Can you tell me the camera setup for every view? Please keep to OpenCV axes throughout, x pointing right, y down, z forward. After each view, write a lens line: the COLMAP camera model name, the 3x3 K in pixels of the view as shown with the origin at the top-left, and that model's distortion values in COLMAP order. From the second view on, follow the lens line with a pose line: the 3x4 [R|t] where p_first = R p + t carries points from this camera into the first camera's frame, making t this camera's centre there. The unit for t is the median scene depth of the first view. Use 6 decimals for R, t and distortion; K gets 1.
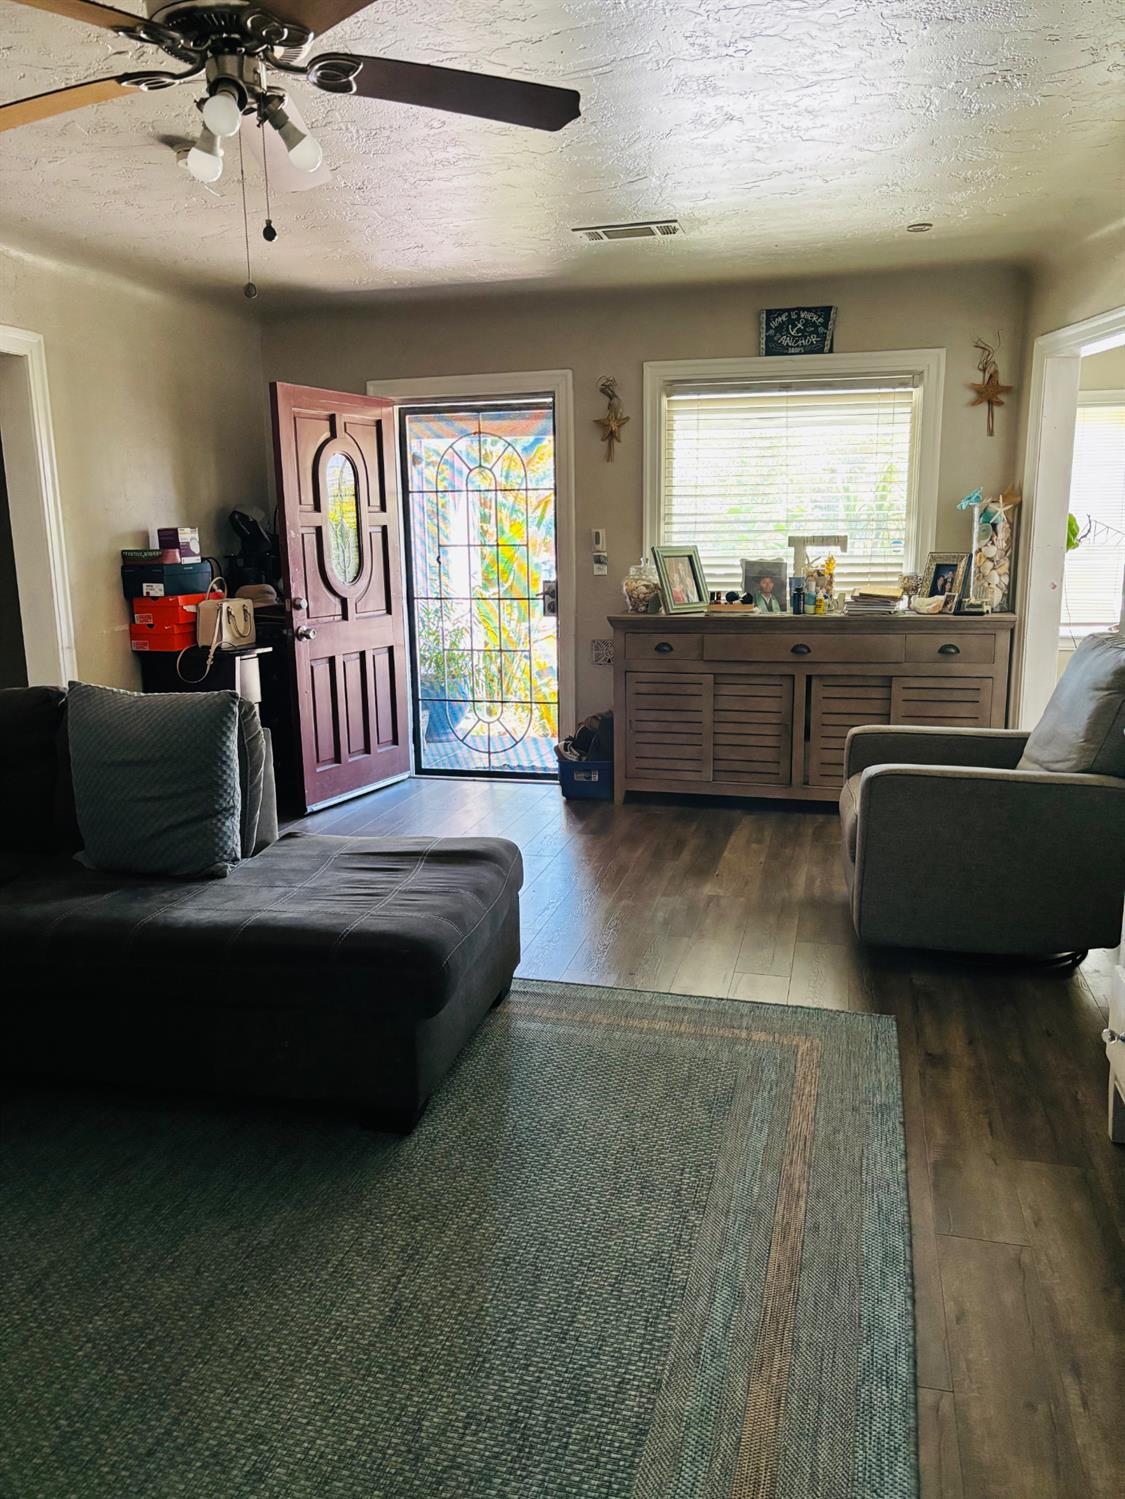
lens RADIAL K [[1142.0, 0, 557.2], [0, 1142.0, 755.1], [0, 0, 1]] dist [0.040452, -0.058605]
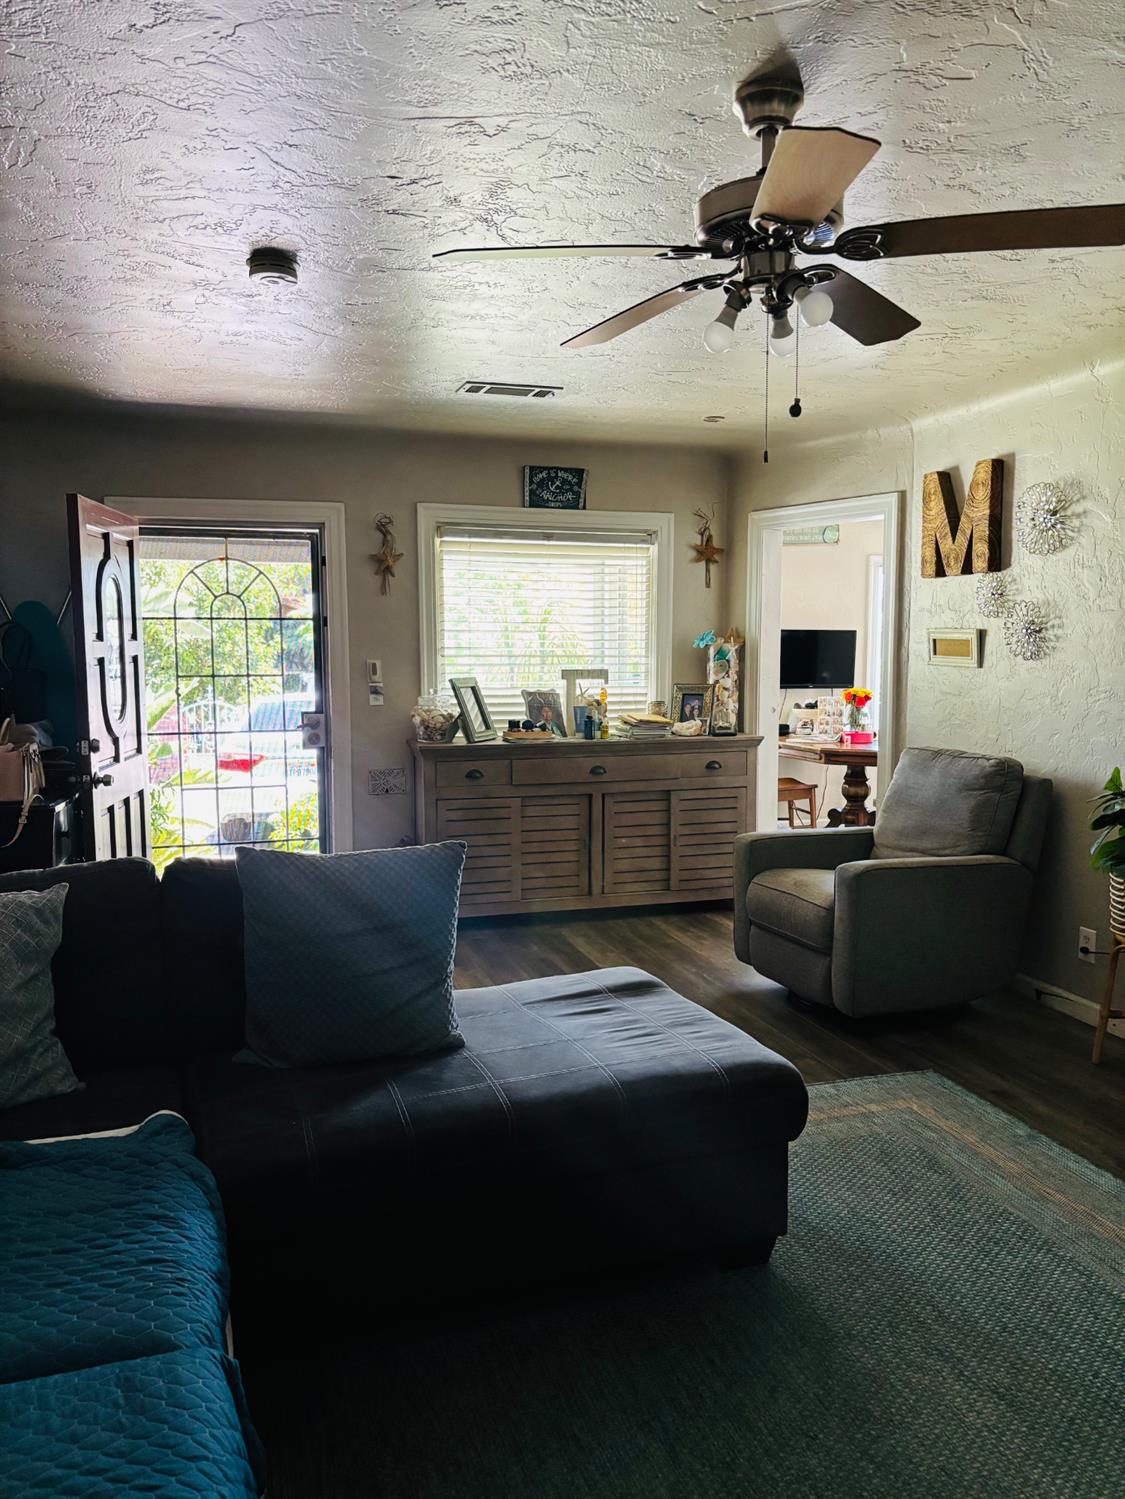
lens RADIAL K [[1132.1, 0, 557.7], [0, 1132.1, 768.4], [0, 0, 1]] dist [0.092753, -0.175762]
pose [[0.846419, -0.045339, 0.530583, -0.389955], [0.093508, 0.993542, -0.064271, -0.027336], [-0.524243, 0.104014, 0.845193, 0.093329]]
